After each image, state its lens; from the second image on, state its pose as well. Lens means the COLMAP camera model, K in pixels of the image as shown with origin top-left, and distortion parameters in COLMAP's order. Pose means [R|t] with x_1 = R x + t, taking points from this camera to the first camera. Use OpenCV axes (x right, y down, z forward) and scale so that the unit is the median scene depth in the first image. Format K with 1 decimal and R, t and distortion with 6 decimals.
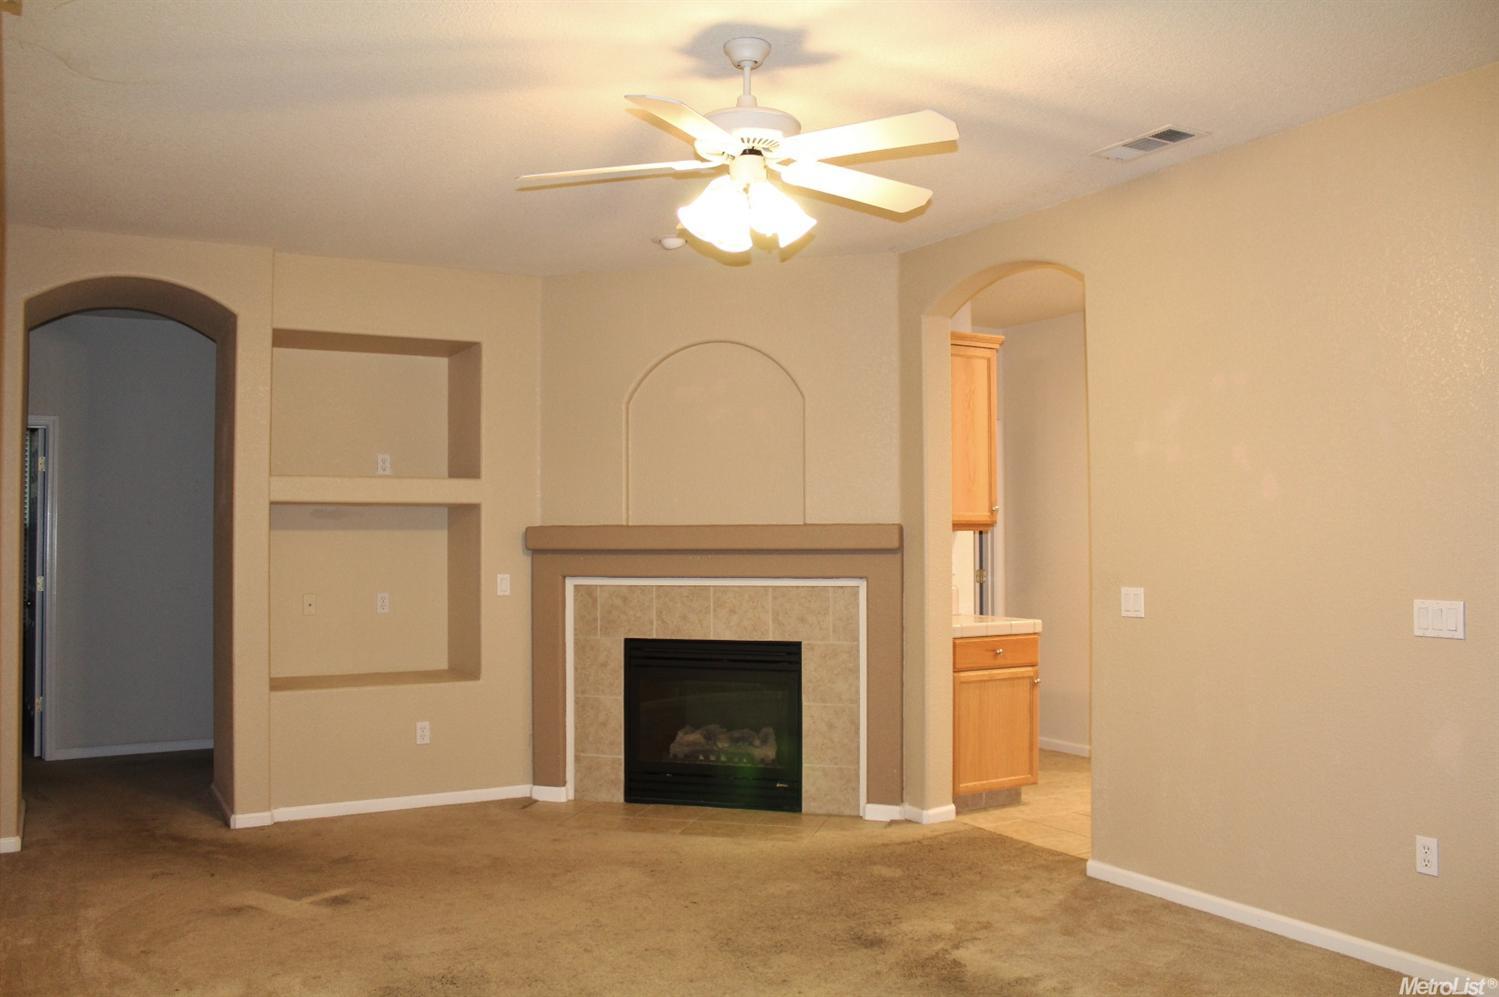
lens RADIAL K [[1274.7, 0, 749.5], [0, 1274.7, 498.5], [0, 0, 1]] dist [-0.114890, -0.000909]
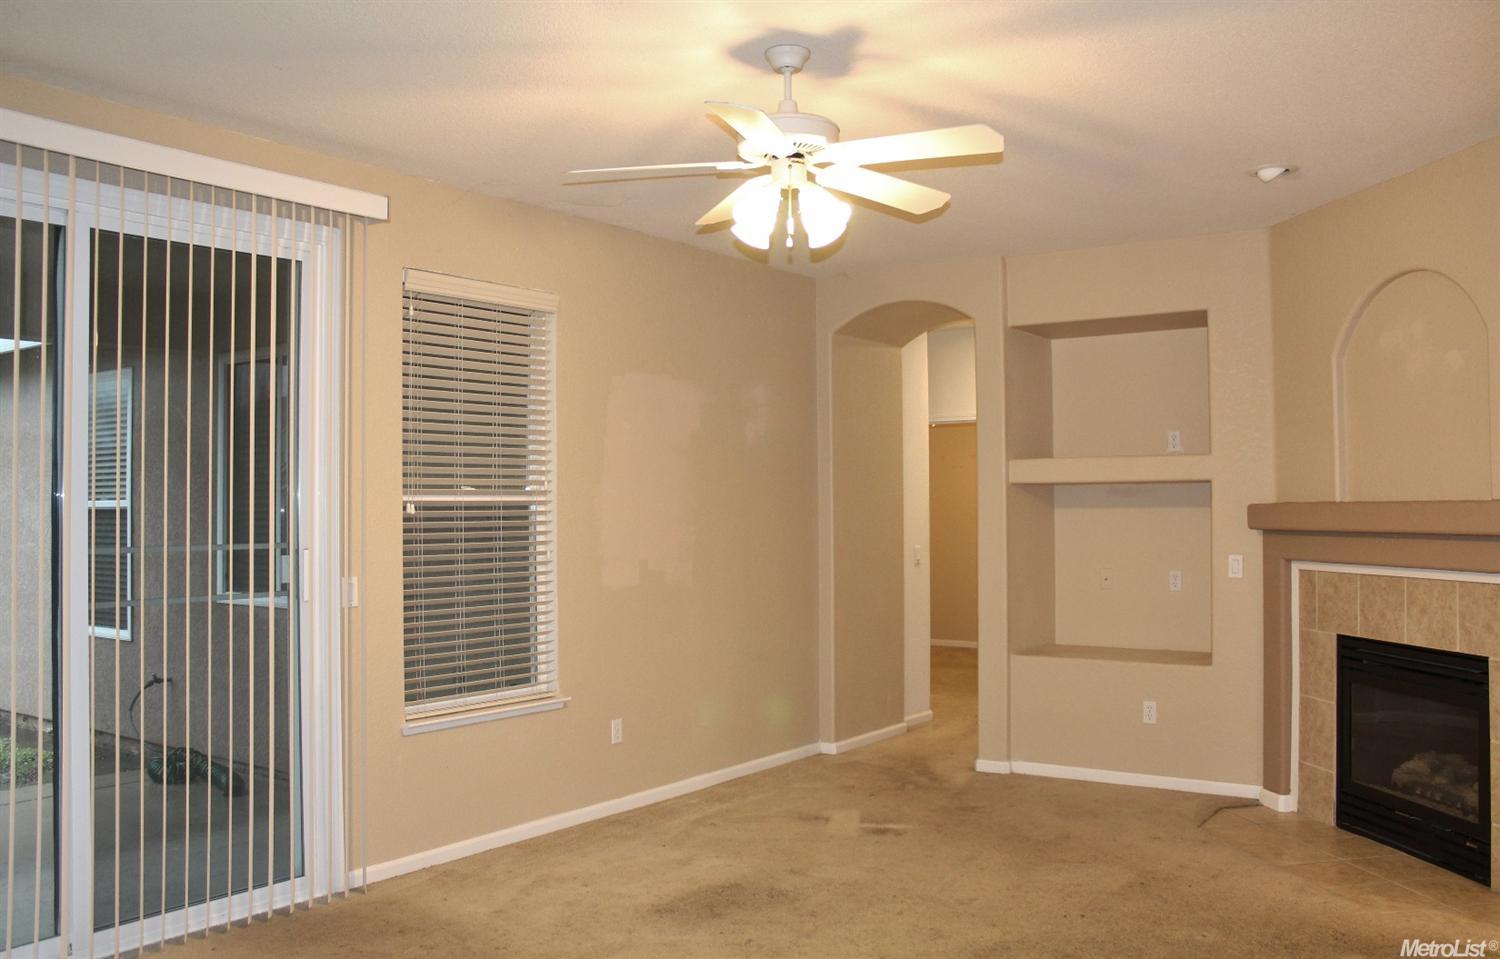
lens RADIAL K [[1270.0, 0, 750.7], [0, 1270.0, 501.4], [0, 0, 1]] dist [-0.000756, 0.000969]
pose [[0.470805, -0.004235, -0.882227, 0.470589], [0.027110, 0.999586, 0.009669, 0.001672], [0.881821, -0.028470, 0.470725, 0.252607]]
